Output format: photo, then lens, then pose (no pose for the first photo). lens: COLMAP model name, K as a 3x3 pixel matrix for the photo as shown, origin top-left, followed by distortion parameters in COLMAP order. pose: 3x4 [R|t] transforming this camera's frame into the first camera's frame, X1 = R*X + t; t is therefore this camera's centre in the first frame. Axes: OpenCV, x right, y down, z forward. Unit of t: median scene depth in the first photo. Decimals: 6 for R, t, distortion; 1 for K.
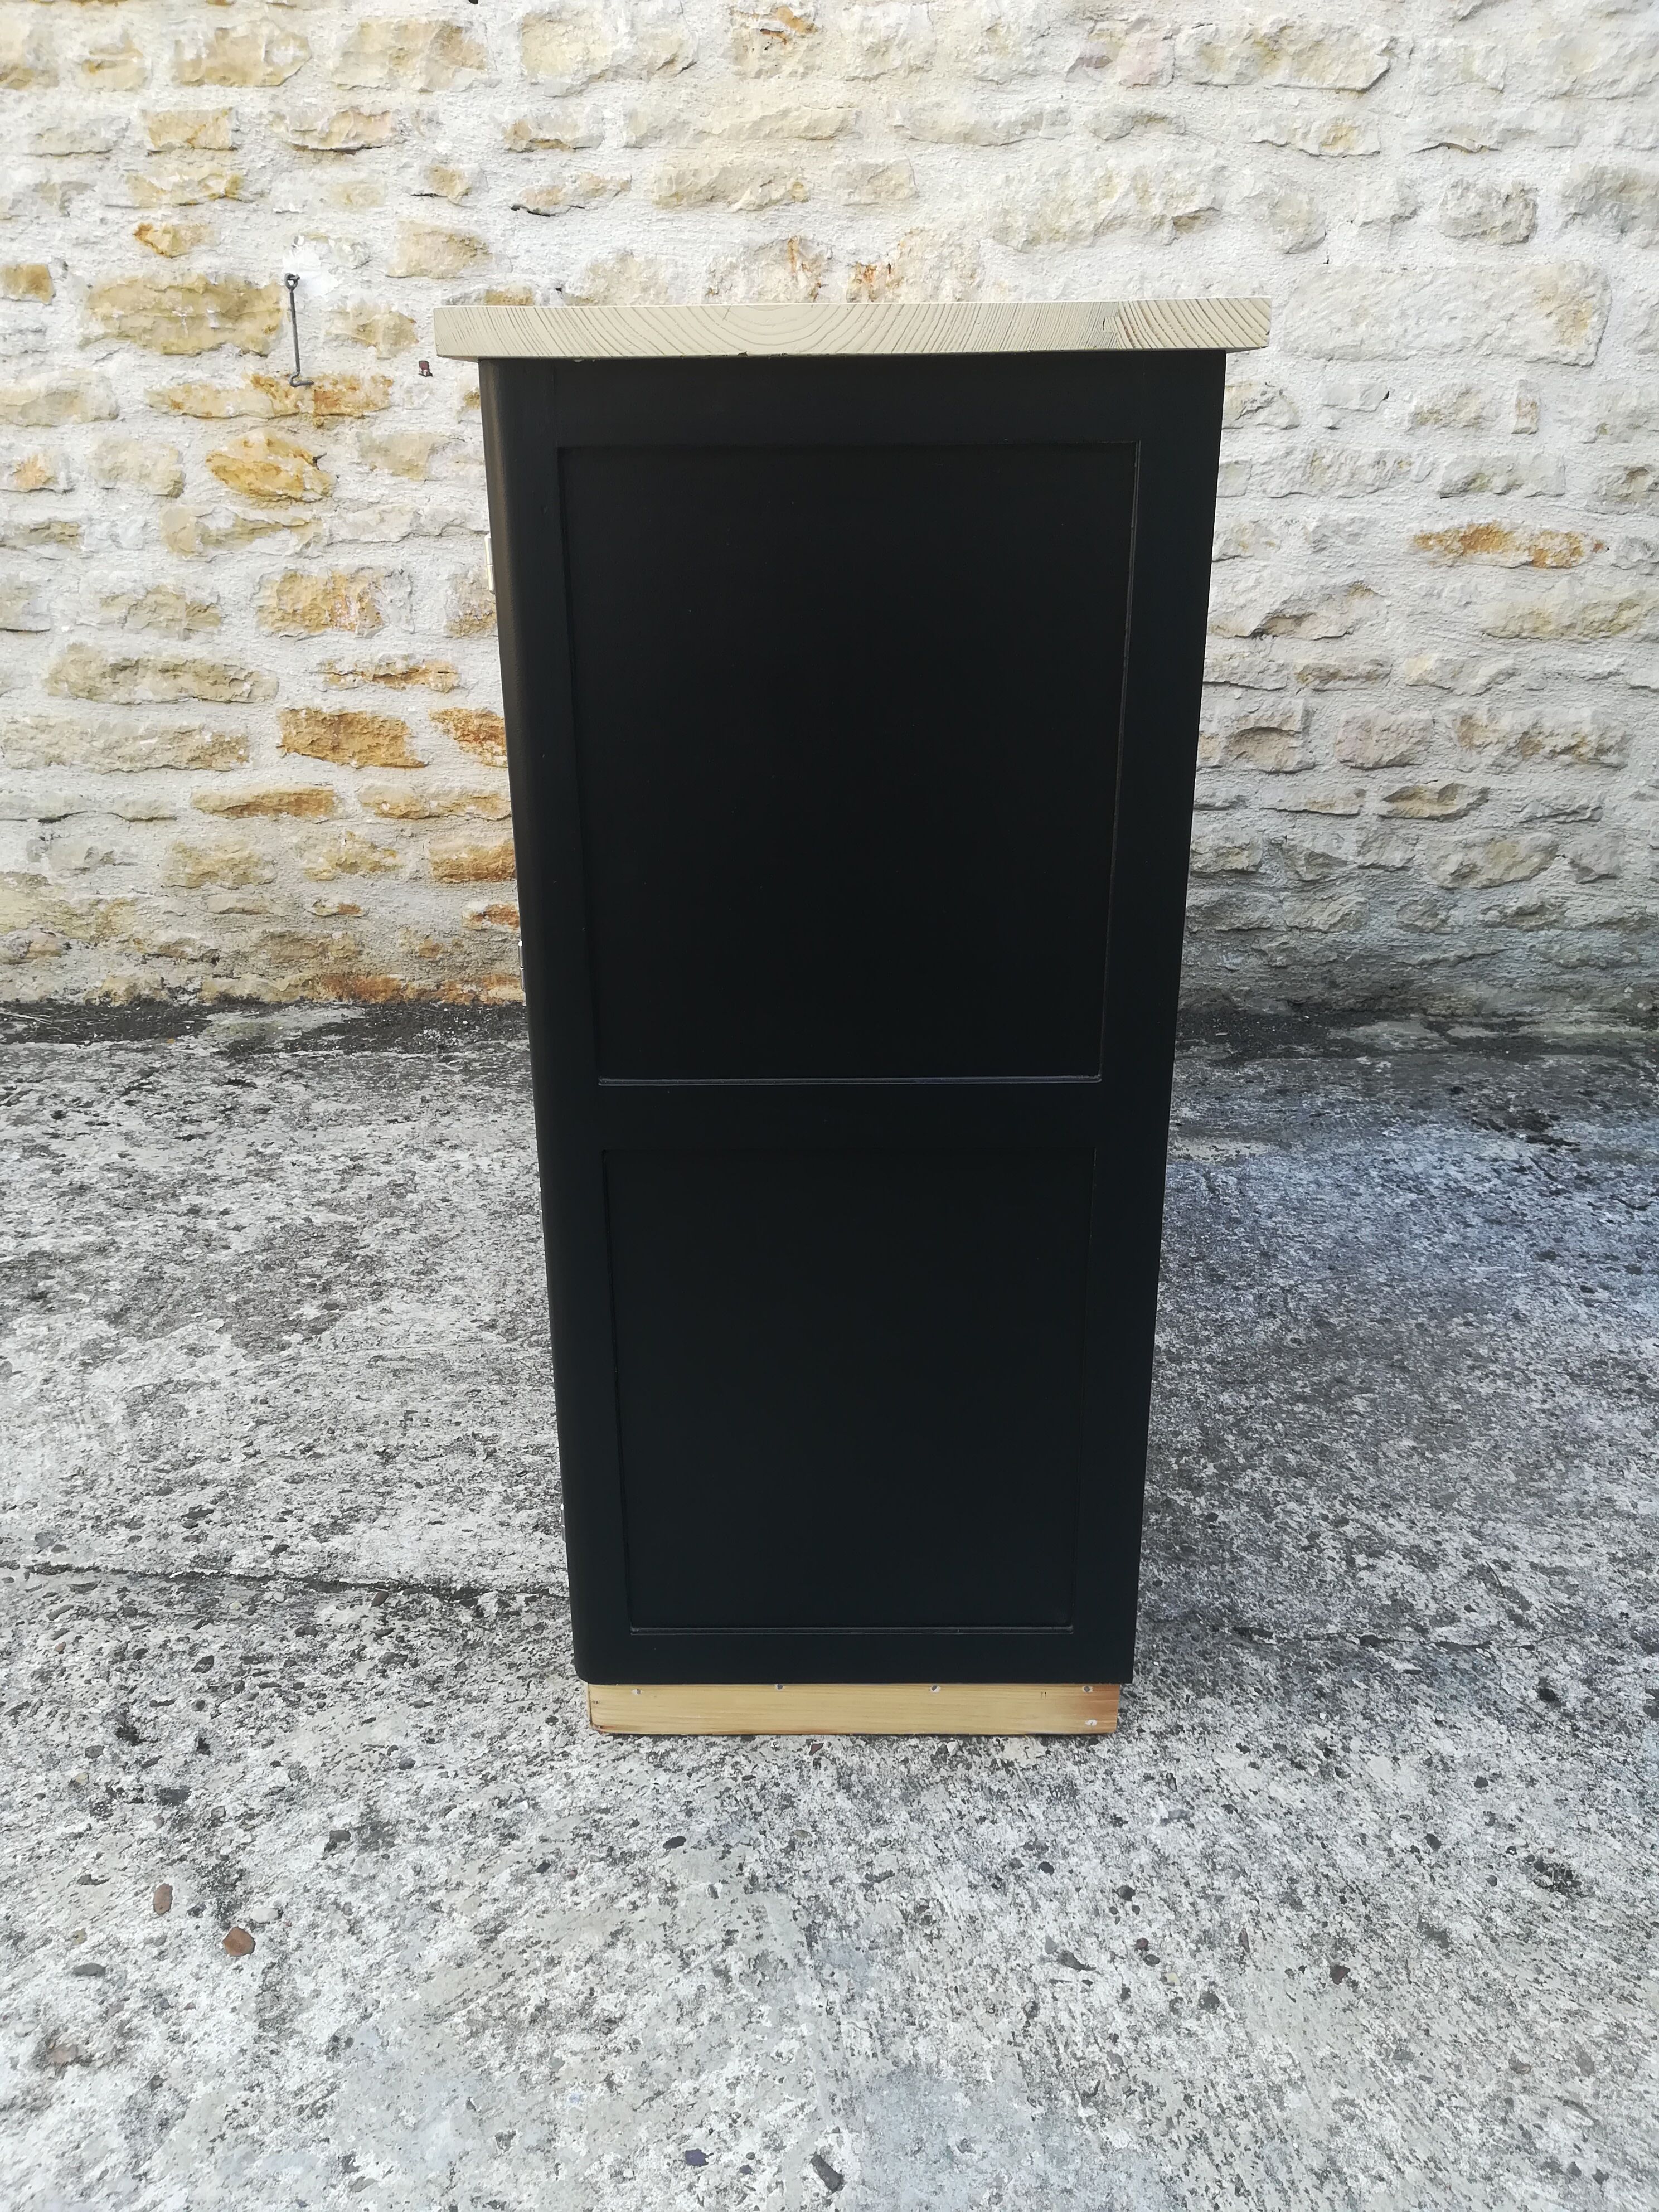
lens RADIAL K [[1729.5, 0, 818.7], [0, 1729.5, 1110.9], [0, 0, 1]] dist [0.051756, -0.076947]
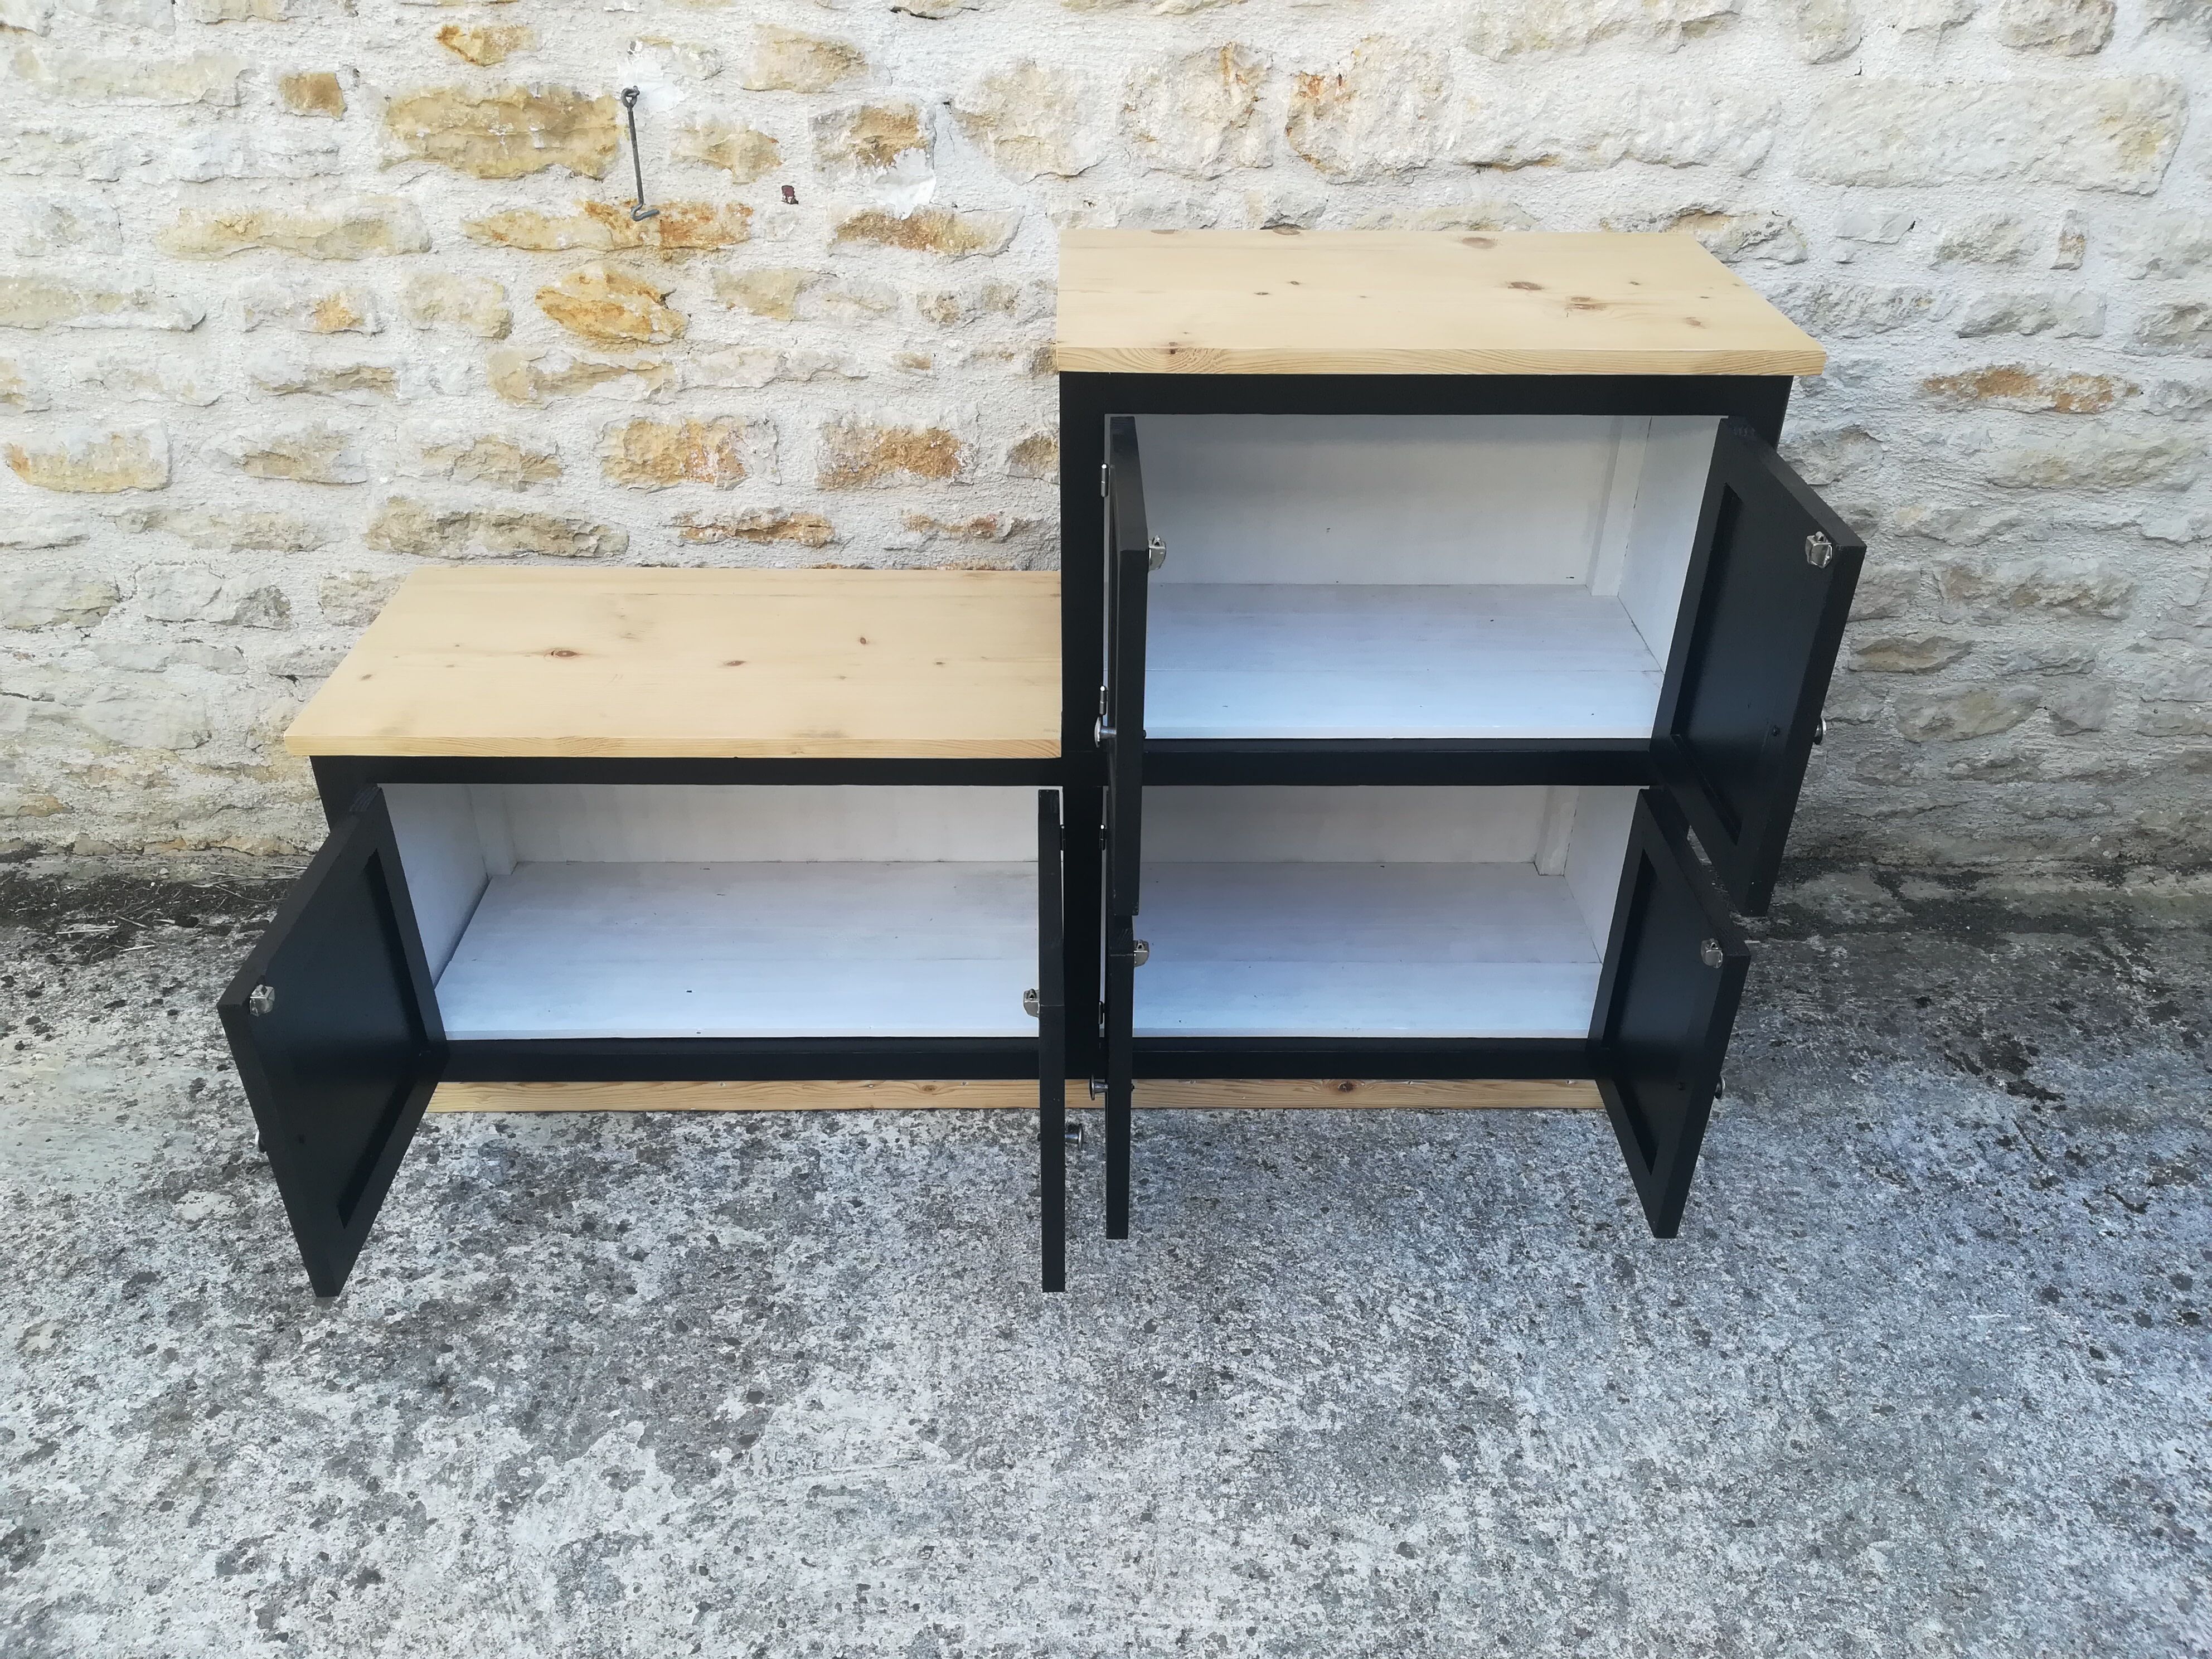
lens RADIAL K [[1729.5, 0, 1113.5], [0, 1729.5, 843.1], [0, 0, 1]] dist [0.051756, -0.076947]
pose [[0.999966, -0.001046, 0.008198, -0.076153], [-0.000434, 0.983953, 0.178426, -0.270462], [-0.008253, -0.178423, 0.983919, 0.107029]]
